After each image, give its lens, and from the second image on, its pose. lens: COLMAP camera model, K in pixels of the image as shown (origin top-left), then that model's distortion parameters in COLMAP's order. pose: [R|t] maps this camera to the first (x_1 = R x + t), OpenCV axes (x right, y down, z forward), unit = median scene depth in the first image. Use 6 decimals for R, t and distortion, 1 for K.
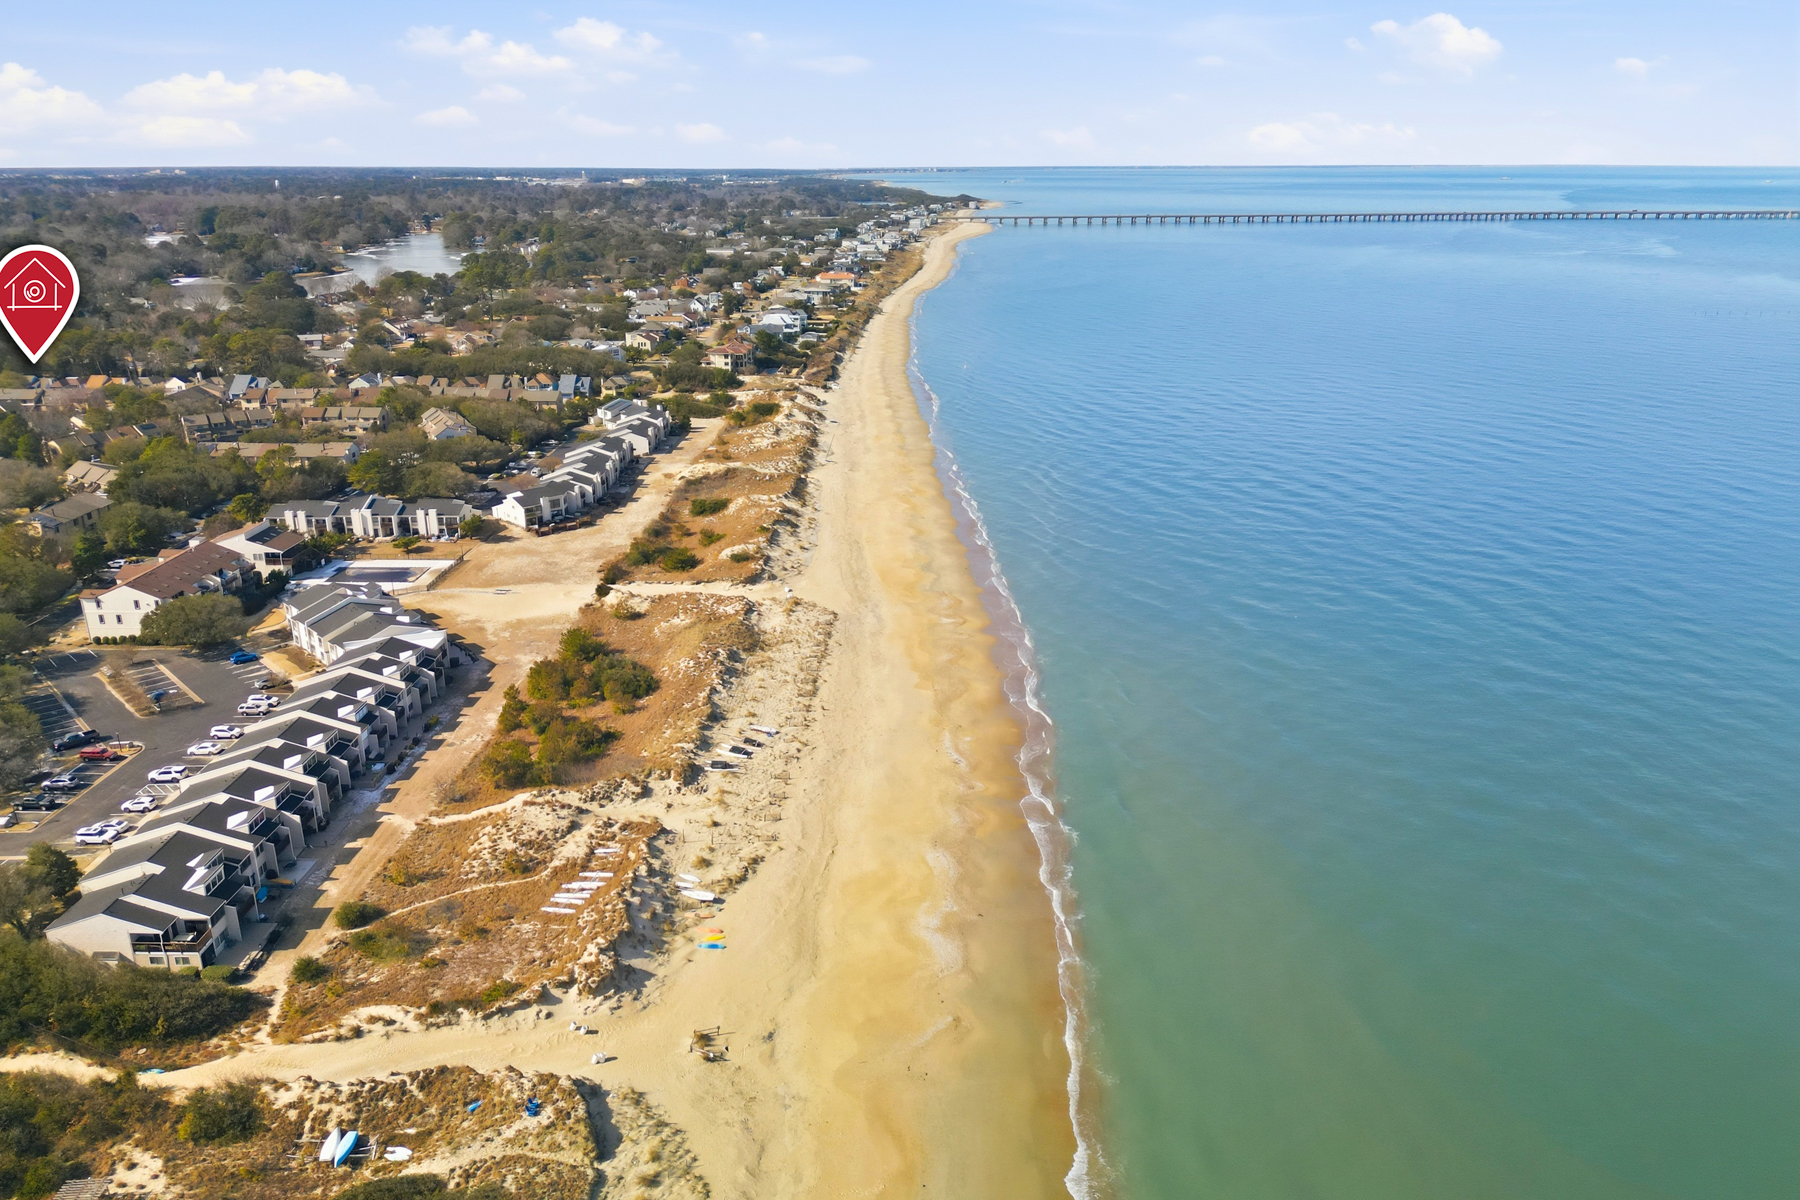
lens RADIAL K [[1278.7, 0, 900.0], [0, 1278.7, 600.0], [0, 0, 1]] dist [0.047665, -0.070997]
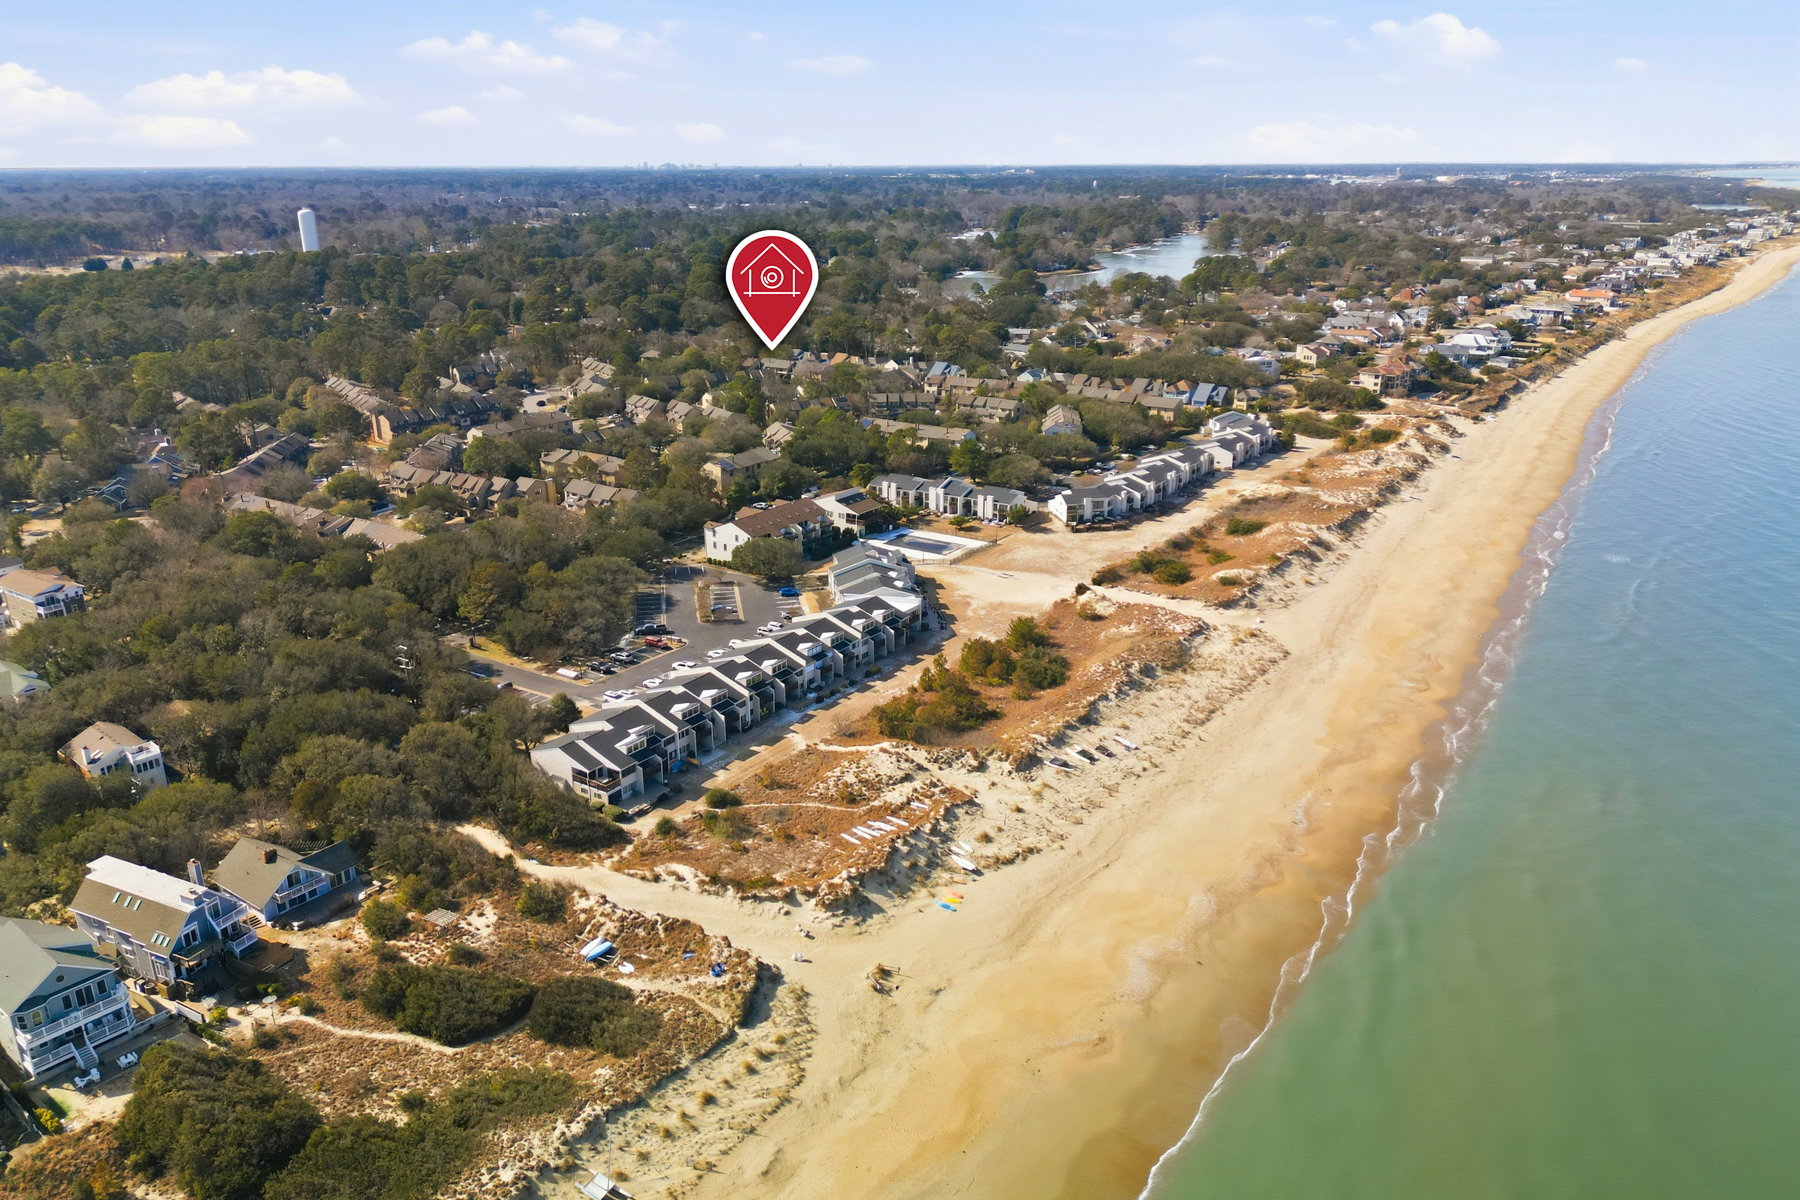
lens RADIAL K [[1270.4, 0, 900.0], [0, 1270.4, 600.0], [0, 0, 1]] dist [0.097418, -0.161158]
pose [[0.828551, 0.175485, -0.531703, 0.263854], [-0.173299, 0.983360, 0.054501, -0.037417], [0.532420, 0.046987, 0.845175, 0.002636]]
